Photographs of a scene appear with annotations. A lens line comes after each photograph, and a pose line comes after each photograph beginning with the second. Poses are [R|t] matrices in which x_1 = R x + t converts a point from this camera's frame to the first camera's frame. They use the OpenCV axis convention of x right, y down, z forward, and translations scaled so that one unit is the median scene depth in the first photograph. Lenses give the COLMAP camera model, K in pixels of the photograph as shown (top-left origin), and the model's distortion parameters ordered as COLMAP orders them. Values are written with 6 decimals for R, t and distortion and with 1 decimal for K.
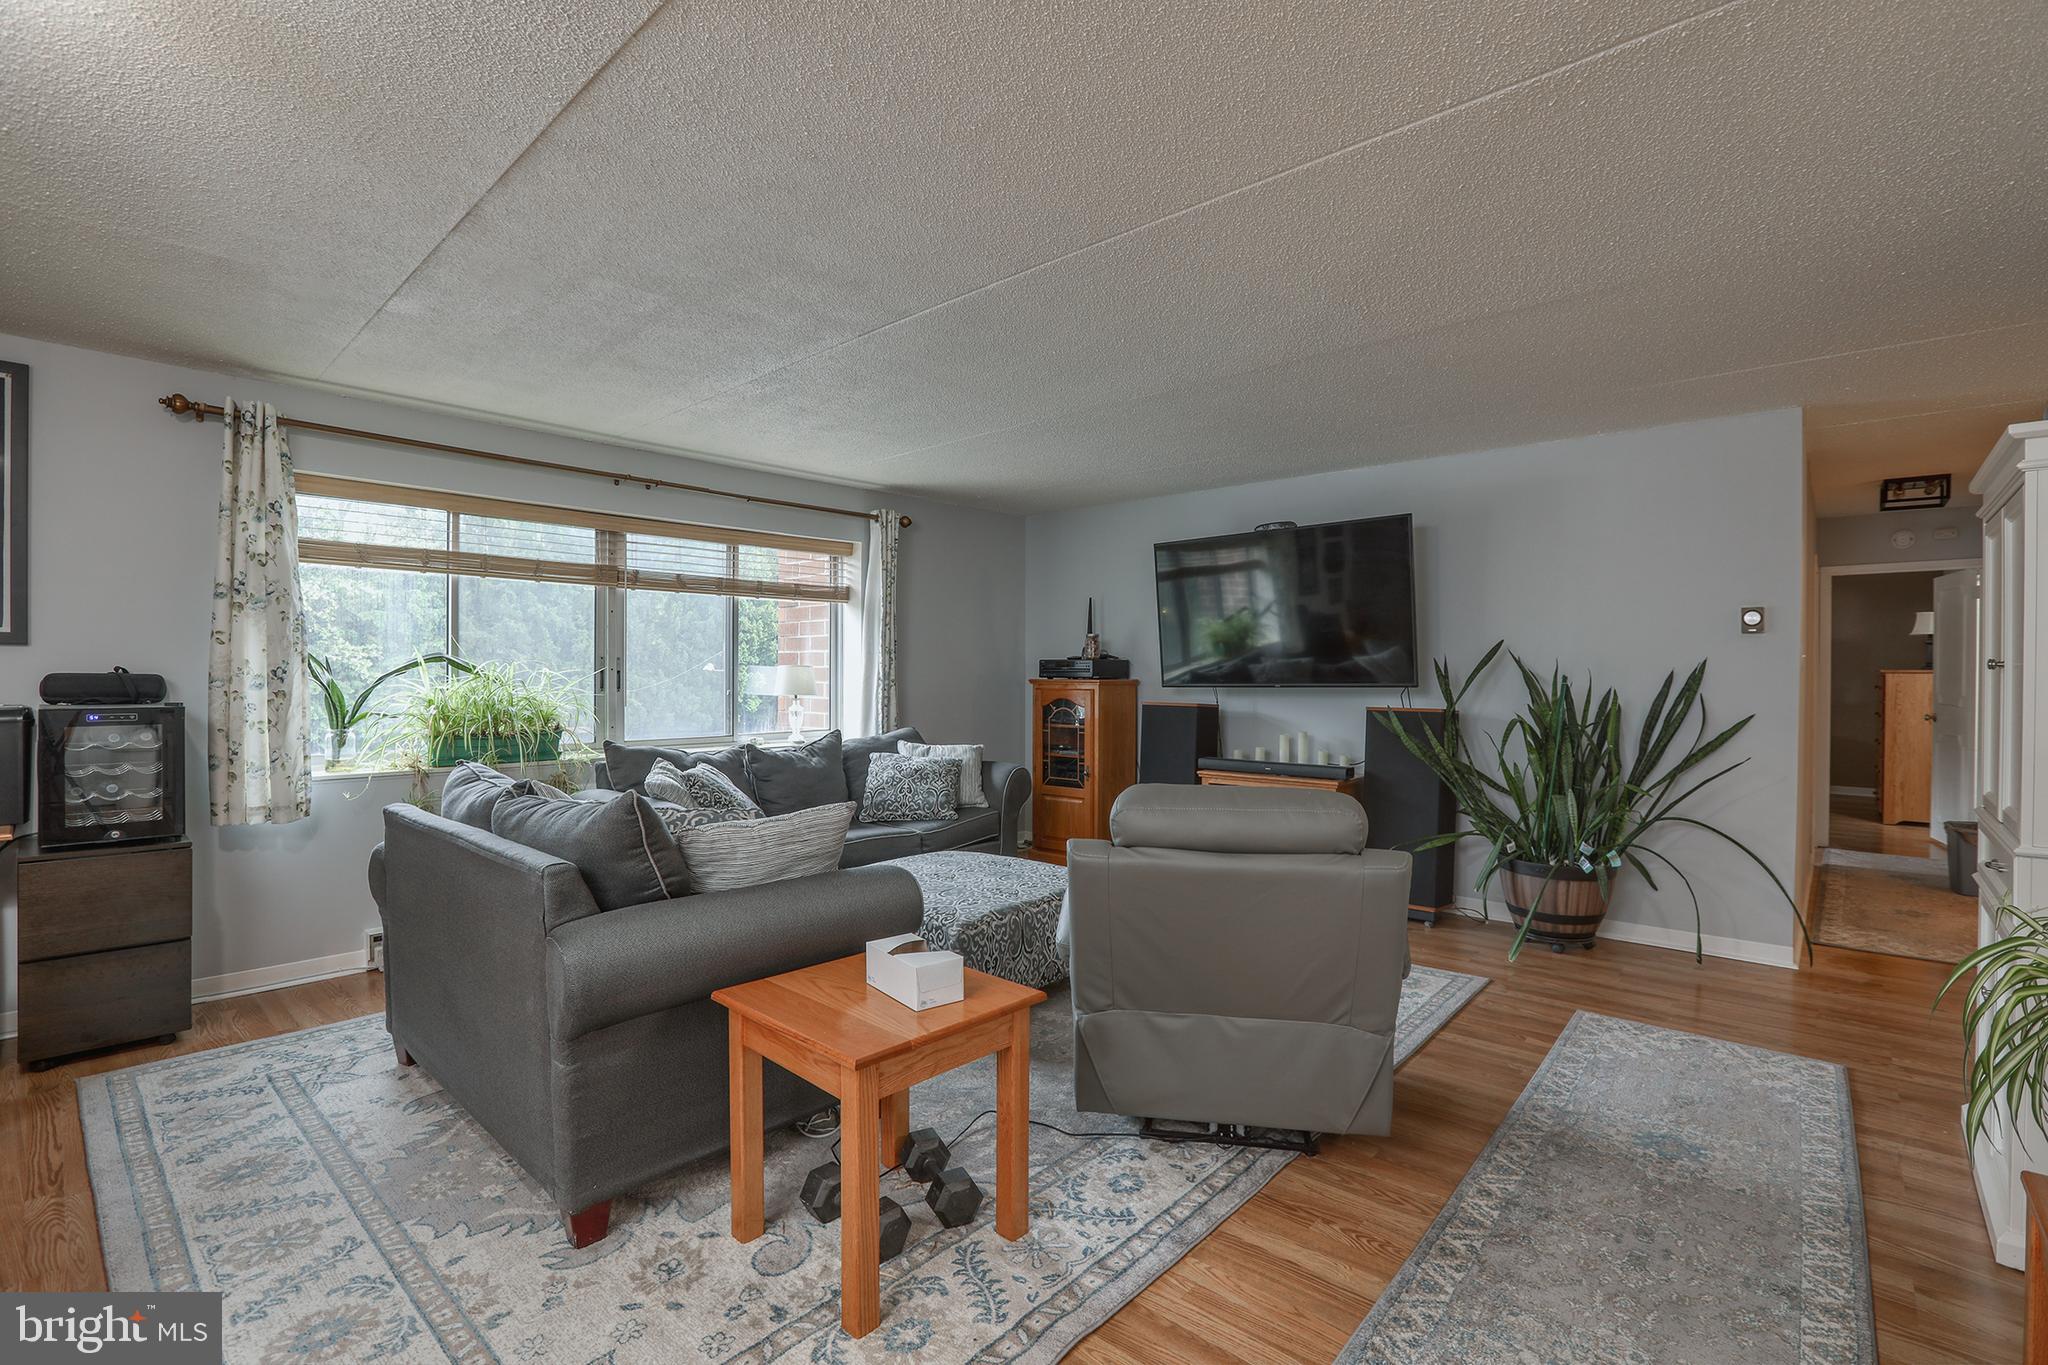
lens RADIAL K [[934.7, 0, 1019.1], [0, 934.7, 679.3], [0, 0, 1]] dist [-0.037328, 0.008740]
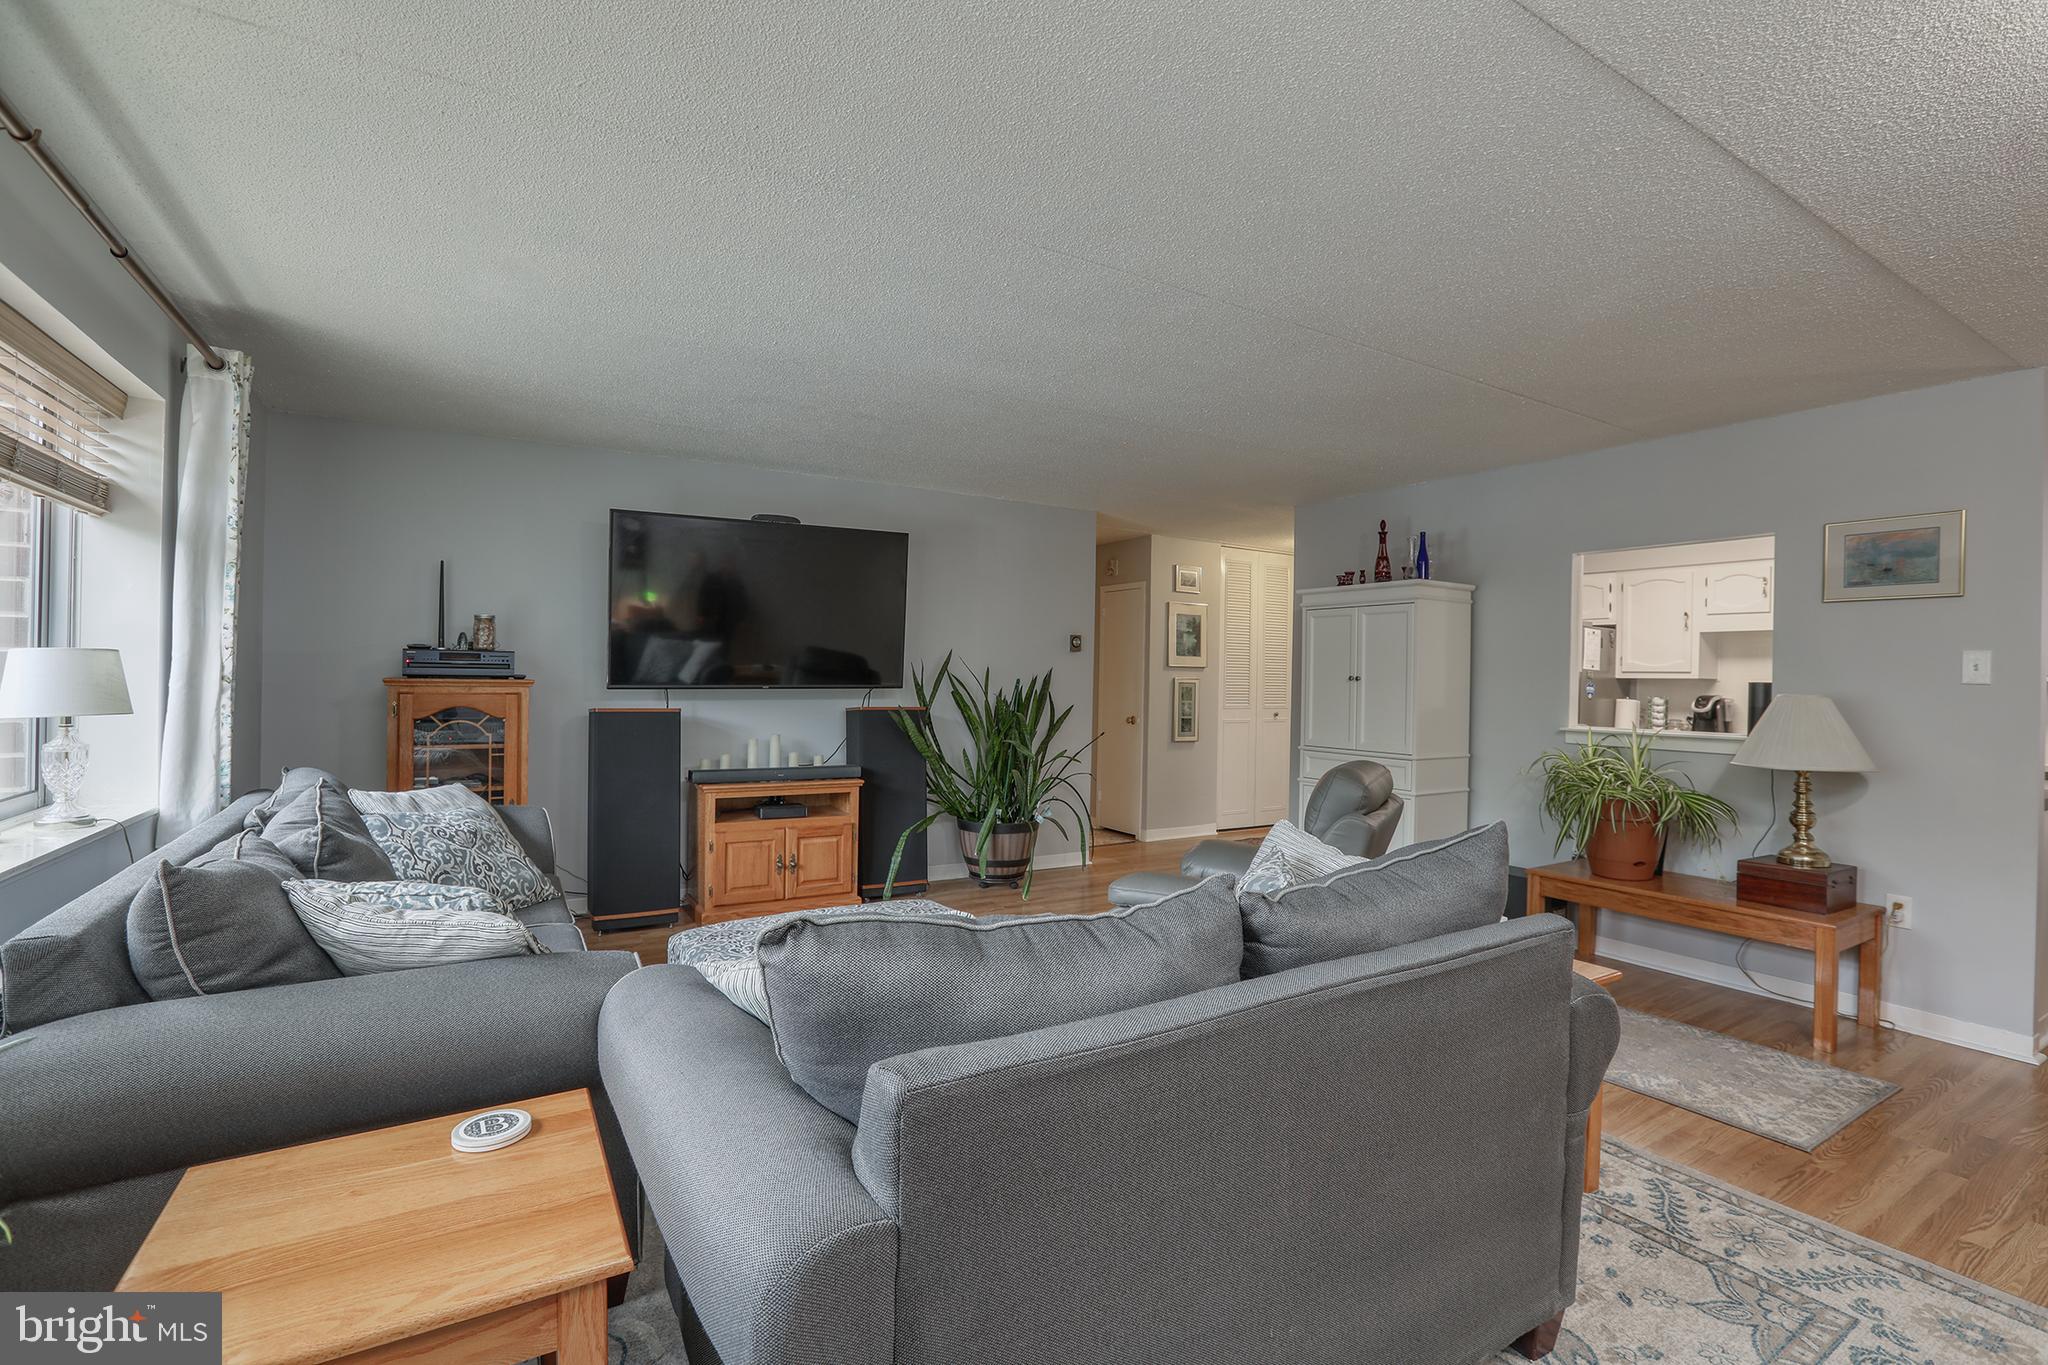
lens RADIAL K [[934.7, 0, 1021.2], [0, 934.7, 680.7], [0, 0, 1]] dist [-0.037328, 0.008740]
pose [[0.291026, 0.001129, 0.956714, -0.606955], [-0.006319, 0.999980, 0.000742, -0.002156], [-0.956694, -0.006261, 0.291028, 0.531233]]
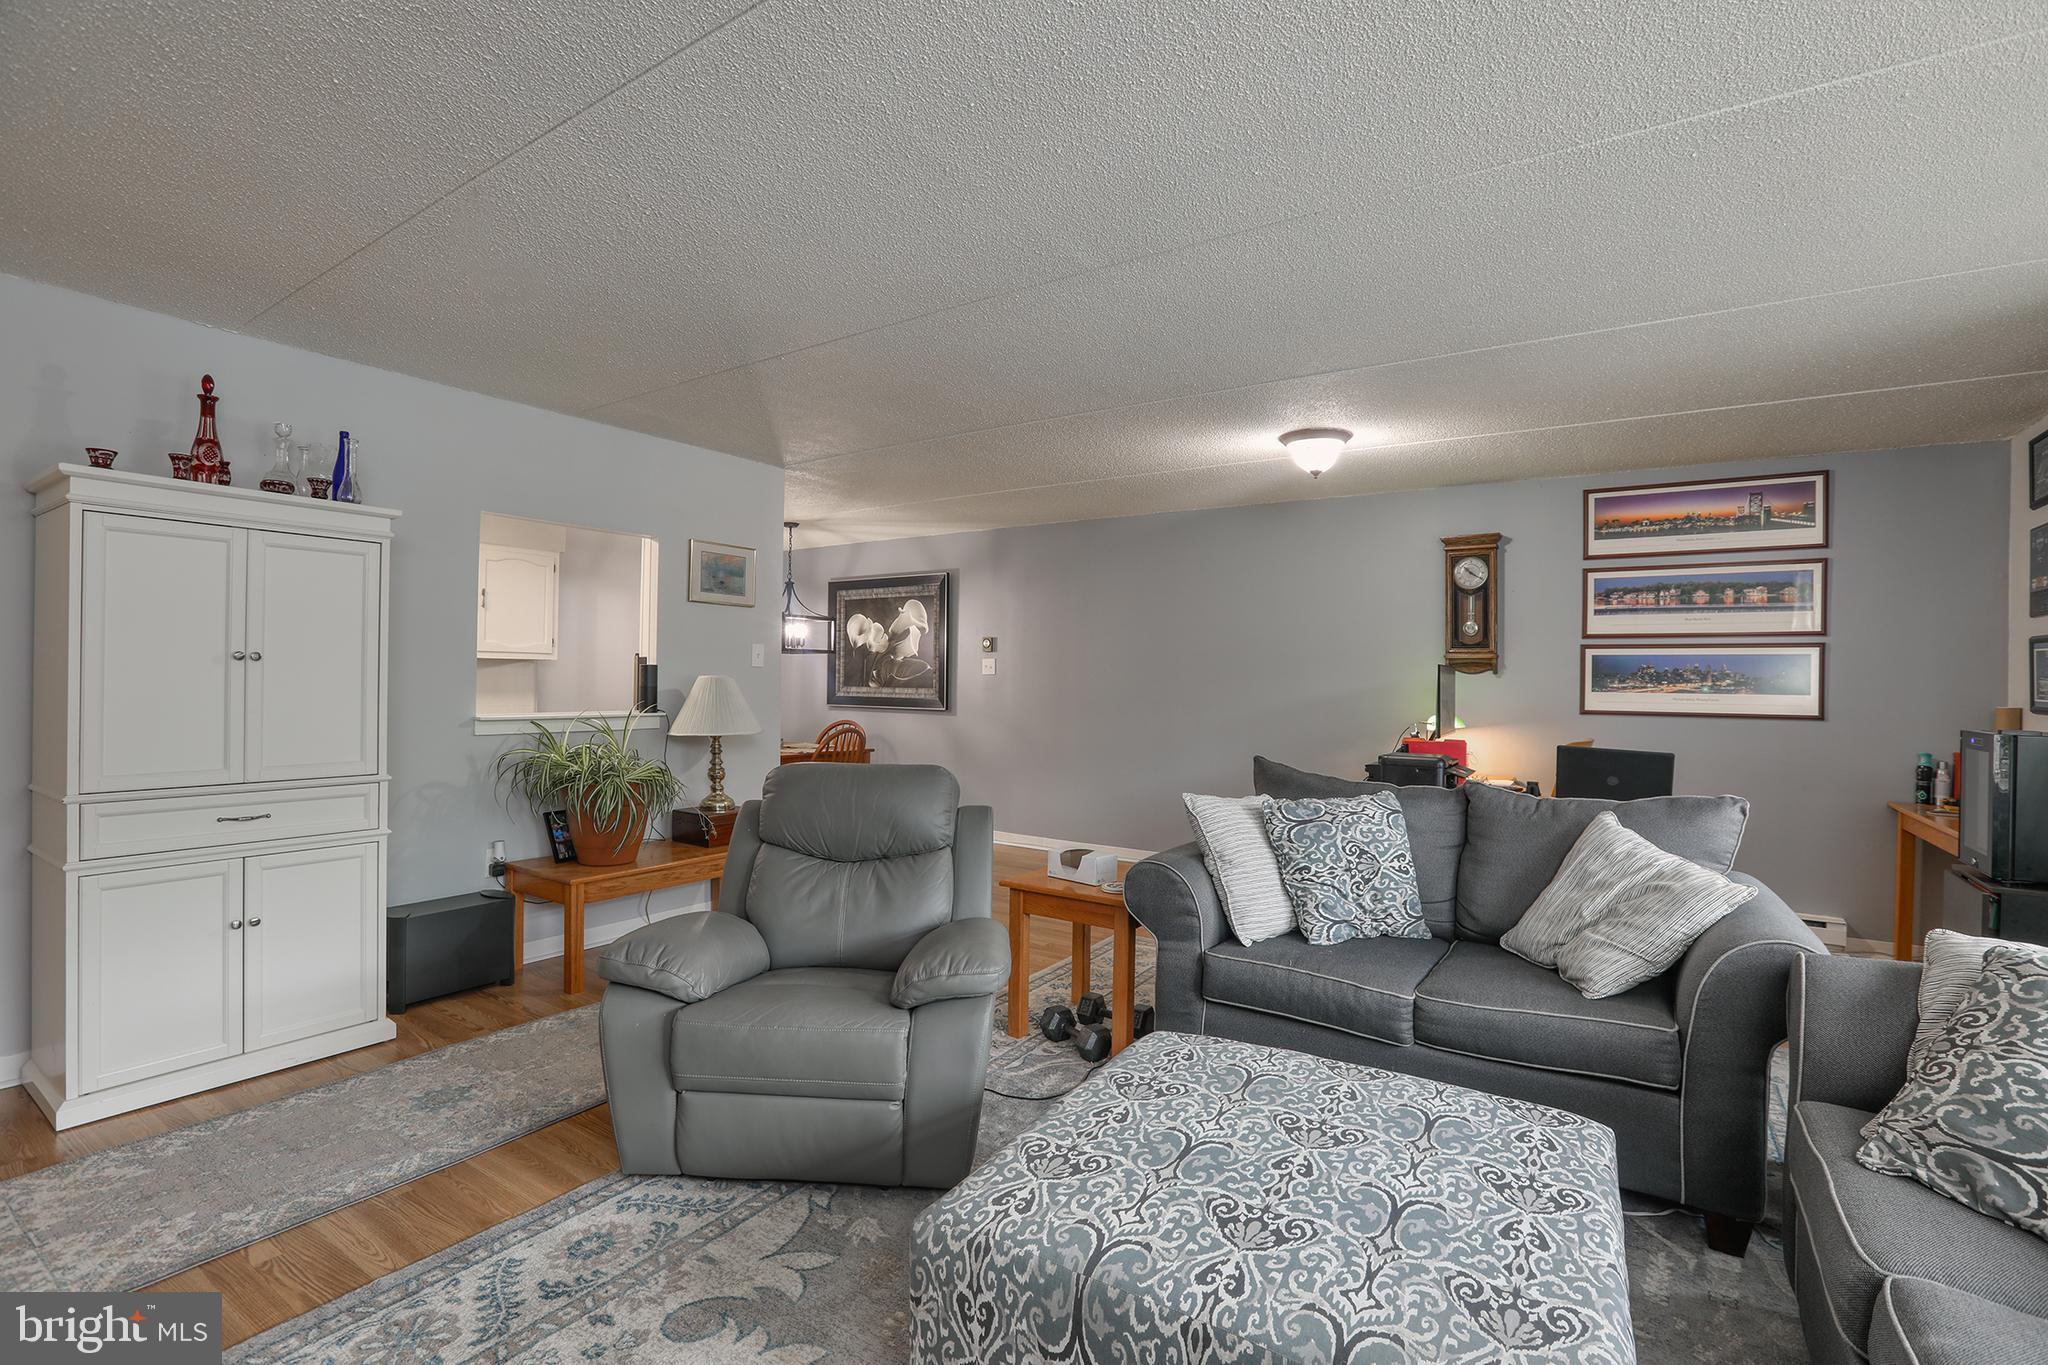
lens RADIAL K [[934.7, 0, 1029.6], [0, 934.7, 679.0], [0, 0, 1]] dist [-0.037328, 0.008740]
pose [[-0.987338, -0.019461, -0.157434, 0.108957], [-0.021581, 0.999698, 0.011768, -0.008920], [0.157158, 0.015016, -0.987459, 1.128501]]
